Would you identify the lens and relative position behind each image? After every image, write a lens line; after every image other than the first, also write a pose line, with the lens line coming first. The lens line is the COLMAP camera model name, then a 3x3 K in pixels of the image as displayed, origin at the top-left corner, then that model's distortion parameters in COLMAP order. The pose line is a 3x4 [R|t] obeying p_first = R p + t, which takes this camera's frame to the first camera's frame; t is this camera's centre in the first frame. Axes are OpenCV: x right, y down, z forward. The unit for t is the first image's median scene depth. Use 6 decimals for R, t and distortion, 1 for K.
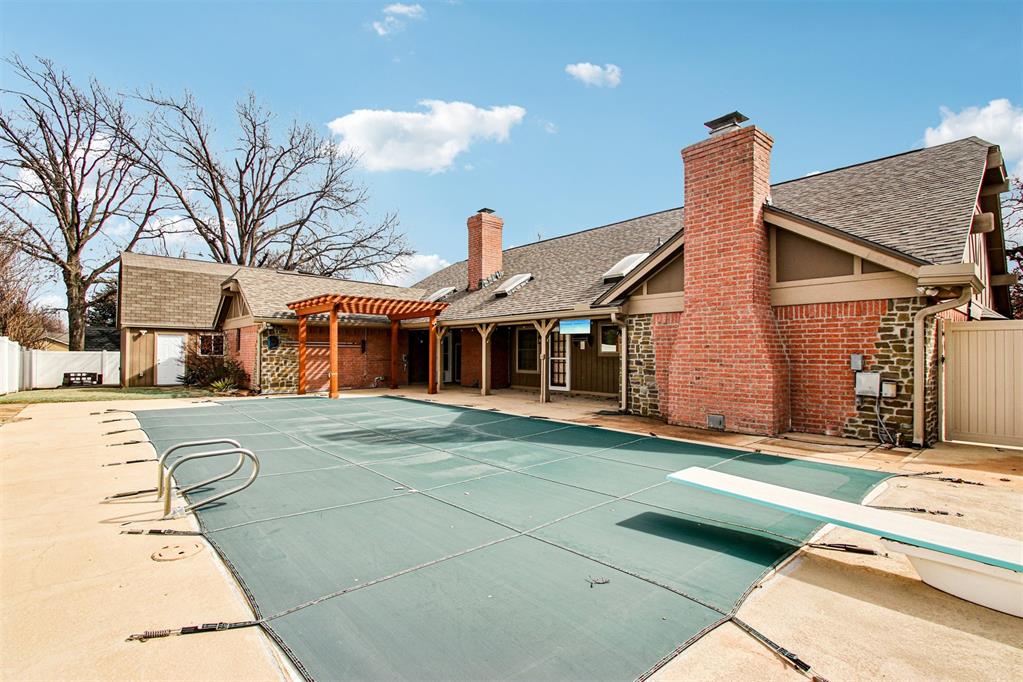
lens RADIAL K [[489.3, 0, 506.4], [0, 489.3, 343.4], [0, 0, 1]] dist [0.001513, 0.000153]
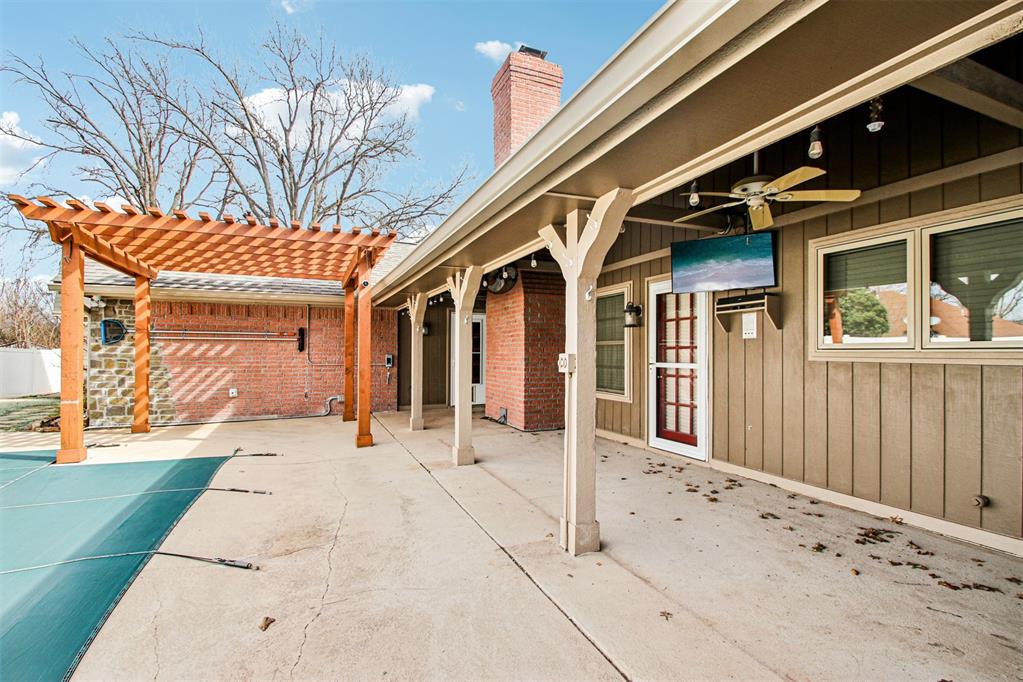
lens RADIAL K [[489.3, 0, 503.7], [0, 489.3, 348.4], [0, 0, 1]] dist [0.001513, 0.000153]
pose [[0.952142, -0.004018, -0.305628, 0.140952], [0.007389, 0.999924, 0.009872, 0.019806], [0.305565, -0.011658, 0.952100, 0.903475]]
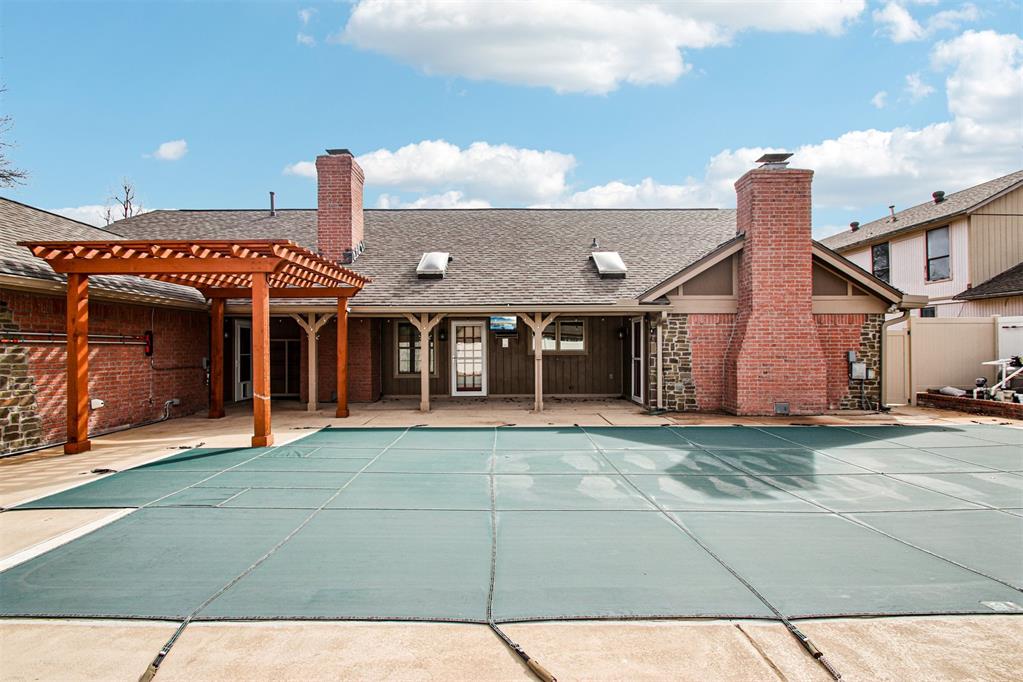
lens RADIAL K [[489.3, 0, 510.6], [0, 489.3, 343.5], [0, 0, 1]] dist [0.001513, 0.000153]
pose [[0.640226, 0.001641, 0.768185, -0.732726], [-0.007380, 0.999965, 0.004015, 0.001693], [-0.768151, -0.008240, 0.640216, 0.597914]]
